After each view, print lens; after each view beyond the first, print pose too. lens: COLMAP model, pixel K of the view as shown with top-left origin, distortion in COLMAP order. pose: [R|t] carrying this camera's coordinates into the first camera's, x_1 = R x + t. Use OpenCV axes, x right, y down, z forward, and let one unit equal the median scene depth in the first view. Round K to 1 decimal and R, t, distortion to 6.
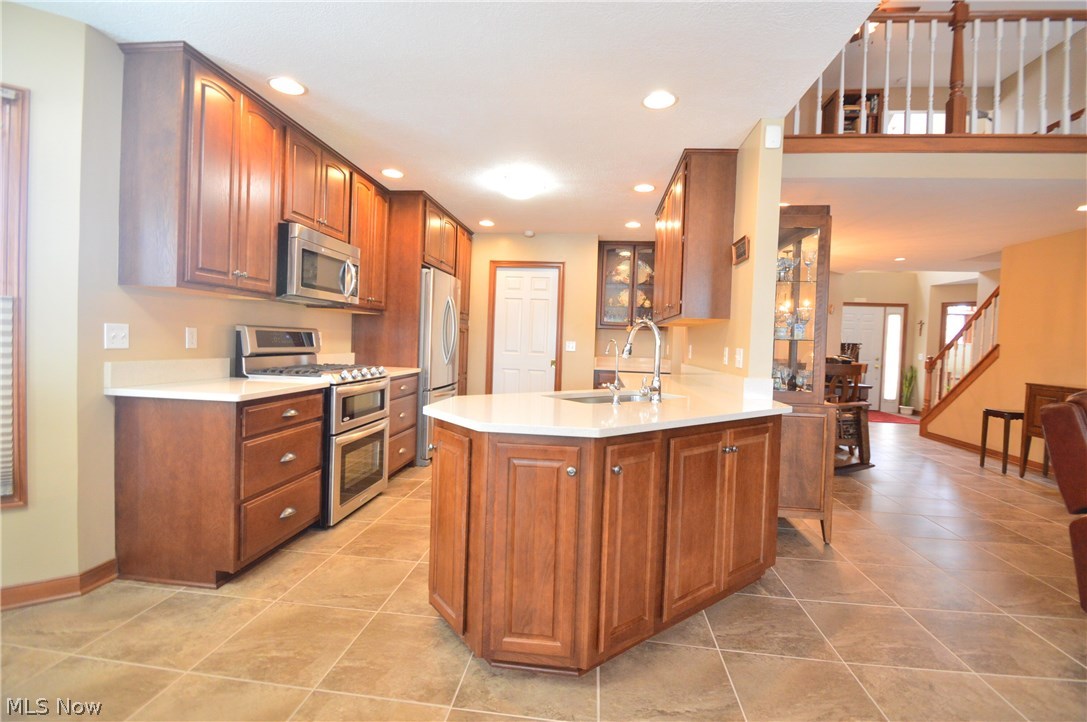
lens RADIAL K [[485.0, 0, 541.2], [0, 485.0, 353.0], [0, 0, 1]] dist [0.002407, -0.009777]
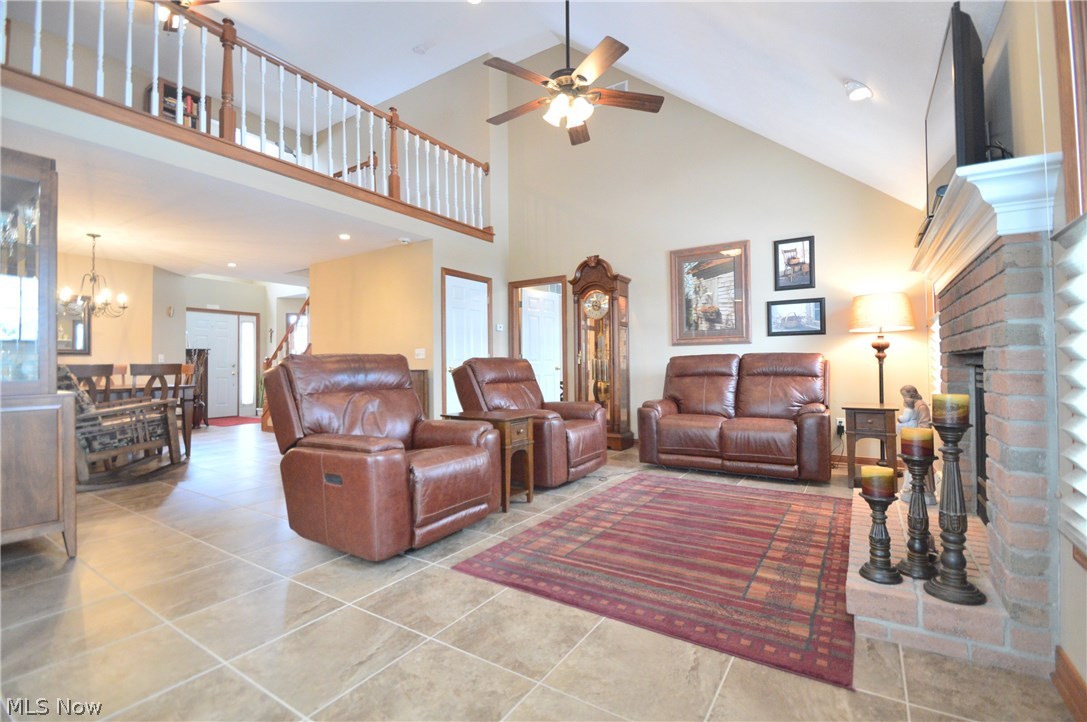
lens RADIAL K [[485.0, 0, 546.2], [0, 485.0, 356.9], [0, 0, 1]] dist [0.002407, -0.009777]
pose [[0.437061, -0.024754, 0.899091, 0.128183], [0.052150, 0.998637, 0.002144, 0.053337], [-0.897919, 0.045951, 0.437756, -0.083269]]
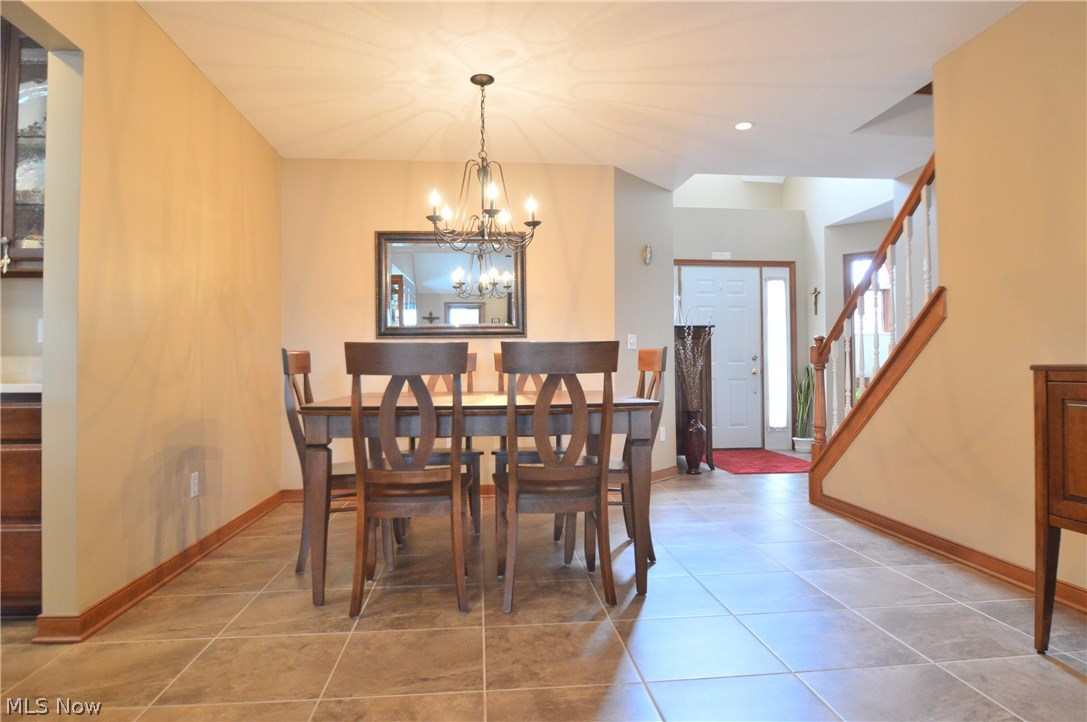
lens RADIAL K [[640.2, 0, 542.7], [0, 640.2, 352.6], [0, 0, 1]] dist [-0.028153, 0.002831]
pose [[0.975292, -0.036470, 0.217891, 0.580833], [0.047306, 0.997879, -0.044720, 0.056911], [-0.215798, 0.053922, 0.974948, 0.646412]]
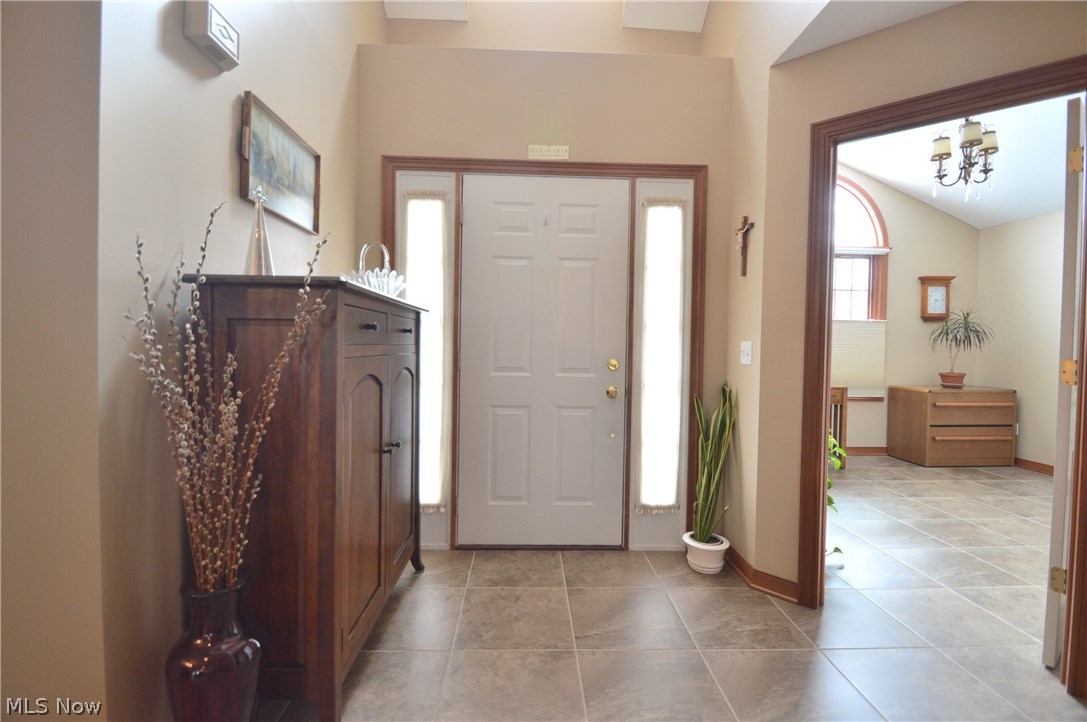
lens RADIAL K [[485.0, 0, 534.0], [0, 485.0, 346.6], [0, 0, 1]] dist [0.002407, -0.009777]
pose [[0.987428, -0.024505, 0.156159, 1.230243], [0.024532, 0.999697, 0.001754, 0.000660], [-0.156155, 0.002099, 0.987730, 1.482332]]
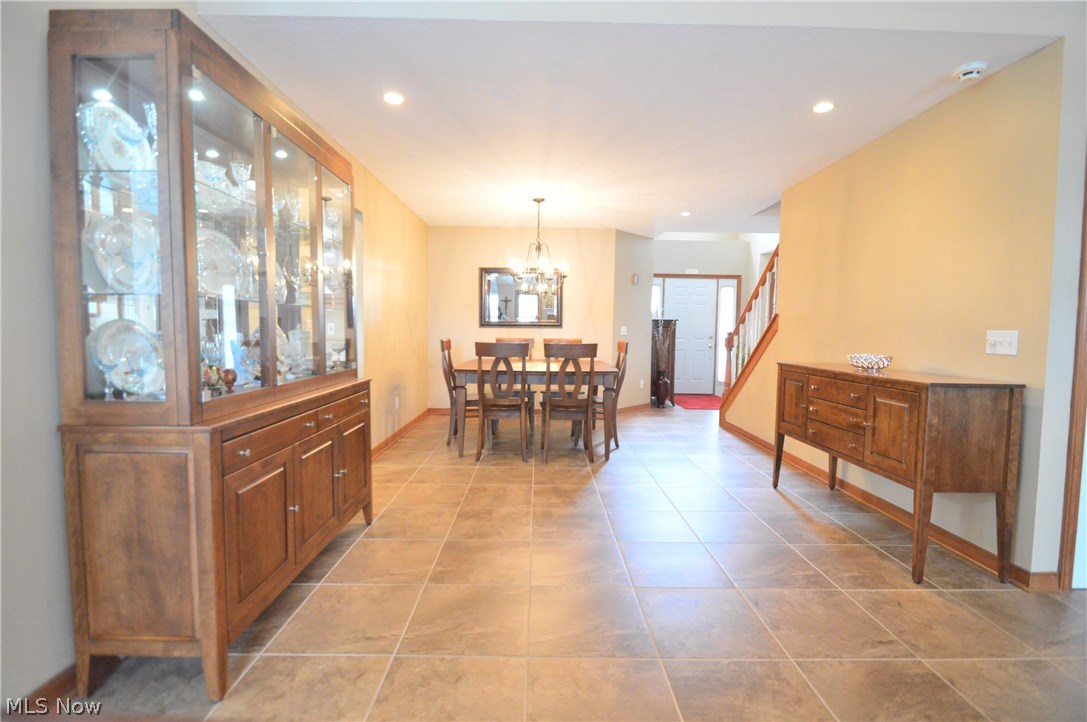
lens RADIAL K [[485.0, 0, 542.0], [0, 485.0, 355.5], [0, 0, 1]] dist [0.002407, -0.009777]
pose [[0.991692, -0.028490, 0.125439, 0.547757], [0.024487, 0.999144, 0.033342, 0.017292], [-0.126282, -0.029994, 0.991541, 0.295768]]
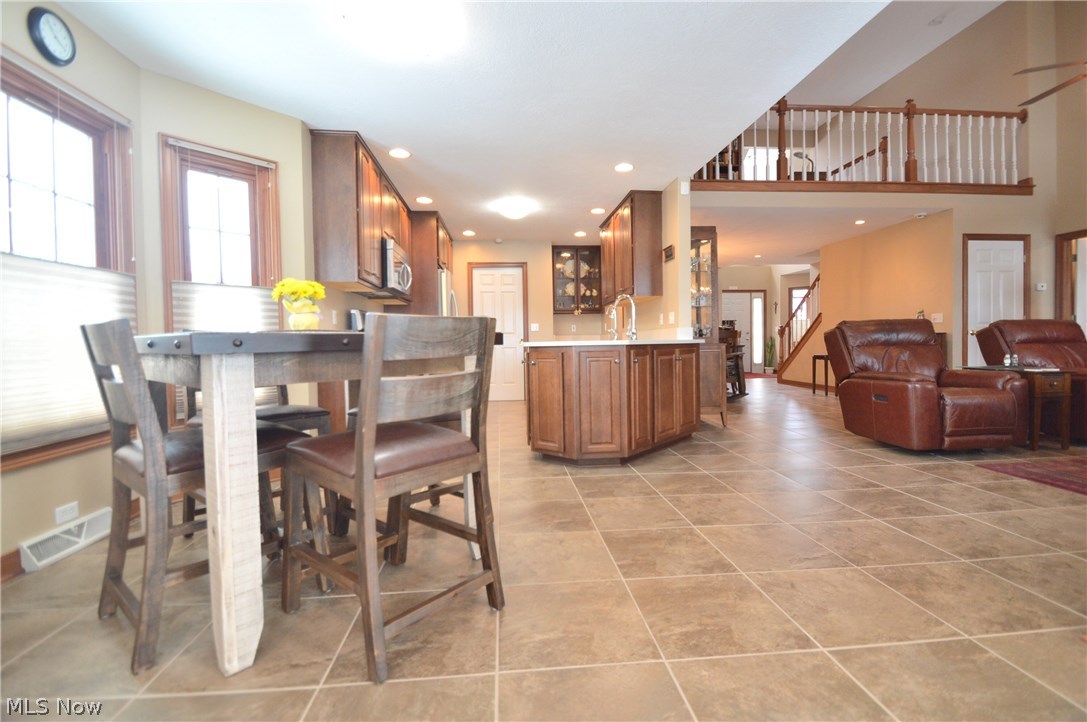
lens RADIAL K [[485.0, 0, 540.5], [0, 485.0, 355.1], [0, 0, 1]] dist [0.002407, -0.009777]
pose [[0.978330, -0.056257, 0.199262, -0.228987], [0.055557, 0.998414, 0.009109, 0.059956], [-0.199459, 0.002159, 0.979904, -0.335086]]
